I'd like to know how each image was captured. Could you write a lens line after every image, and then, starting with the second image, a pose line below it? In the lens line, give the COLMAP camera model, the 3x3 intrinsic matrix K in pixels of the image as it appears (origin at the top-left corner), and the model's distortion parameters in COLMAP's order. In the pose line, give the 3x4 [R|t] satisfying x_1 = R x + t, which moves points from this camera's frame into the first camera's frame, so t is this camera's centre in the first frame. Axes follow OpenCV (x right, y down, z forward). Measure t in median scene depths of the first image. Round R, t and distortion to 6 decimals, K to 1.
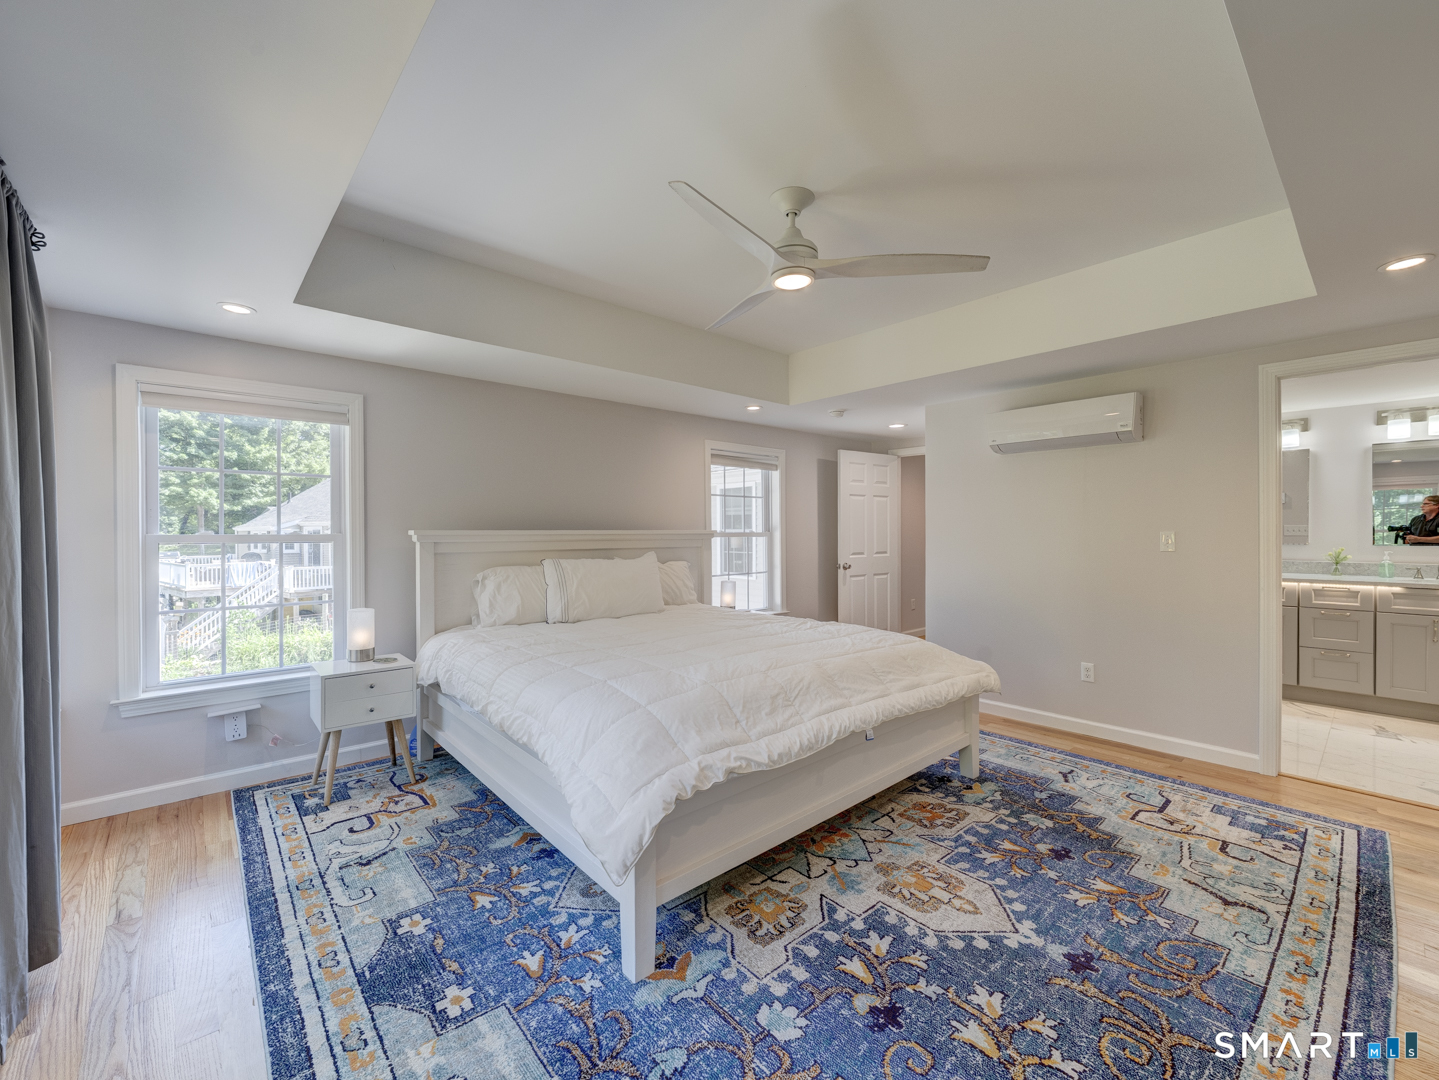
lens RADIAL K [[597.7, 0, 713.0], [0, 597.7, 533.9], [0, 0, 1]] dist [-0.001597, 0.001032]
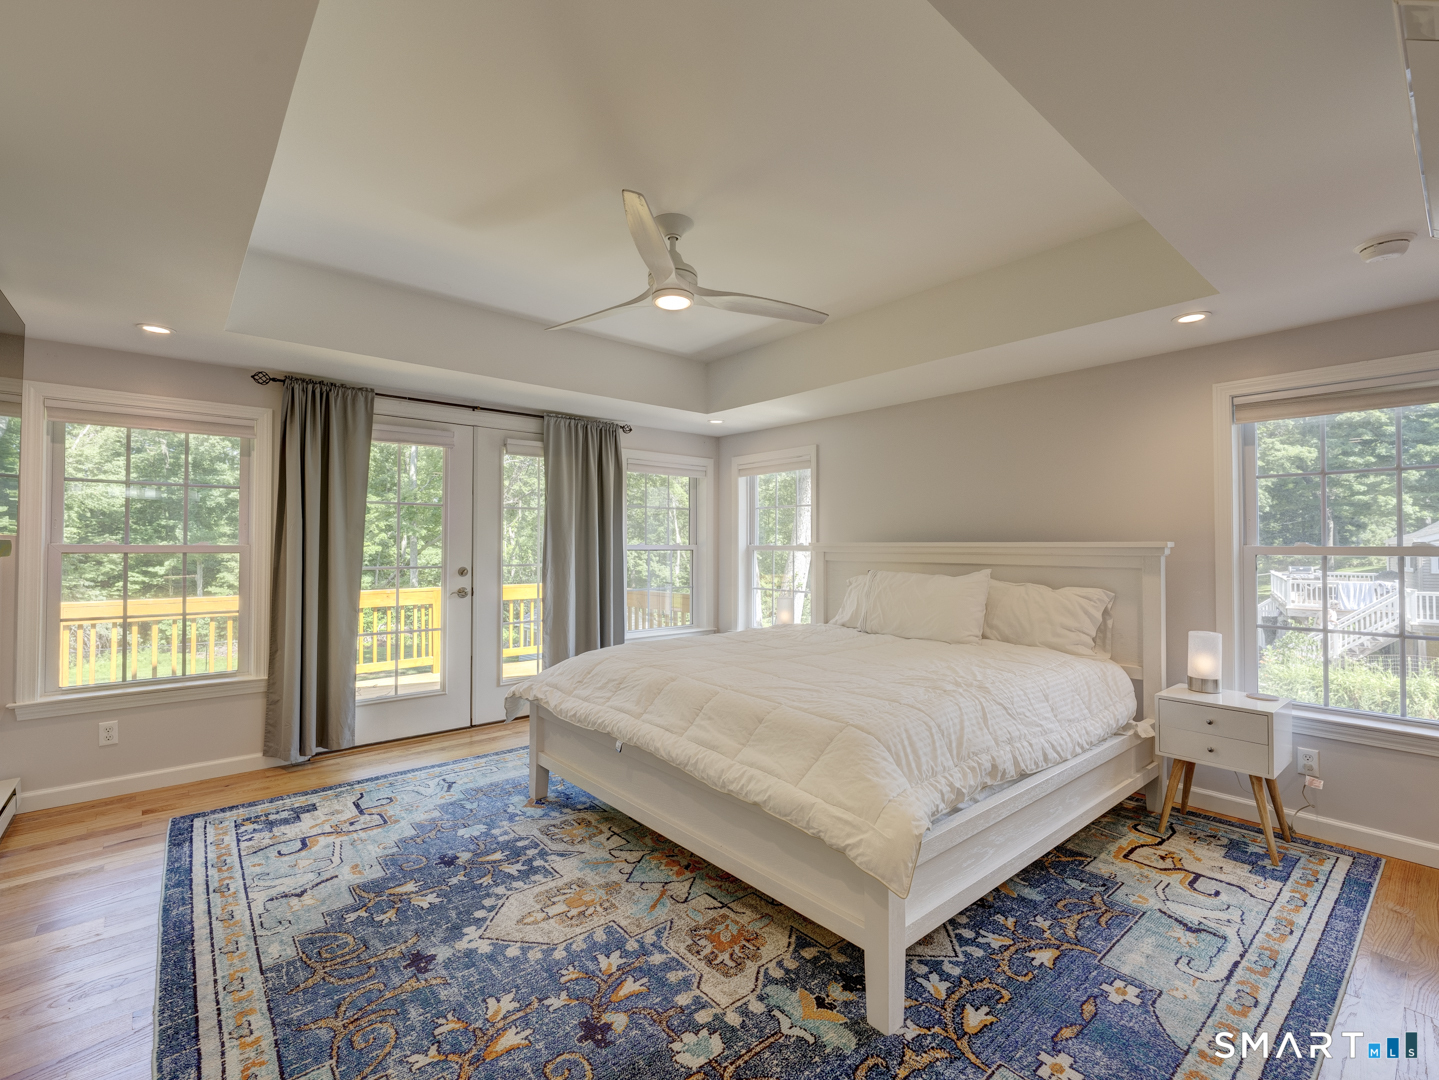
lens RADIAL K [[636.1, 0, 719.5], [0, 636.1, 540.0], [0, 0, 1]] dist [0.009413, -0.001275]
pose [[-0.001145, -0.006239, -0.999980, 1.476077], [-0.005899, 0.999963, -0.006232, -0.003860], [0.999982, 0.005892, -0.001182, 1.296948]]
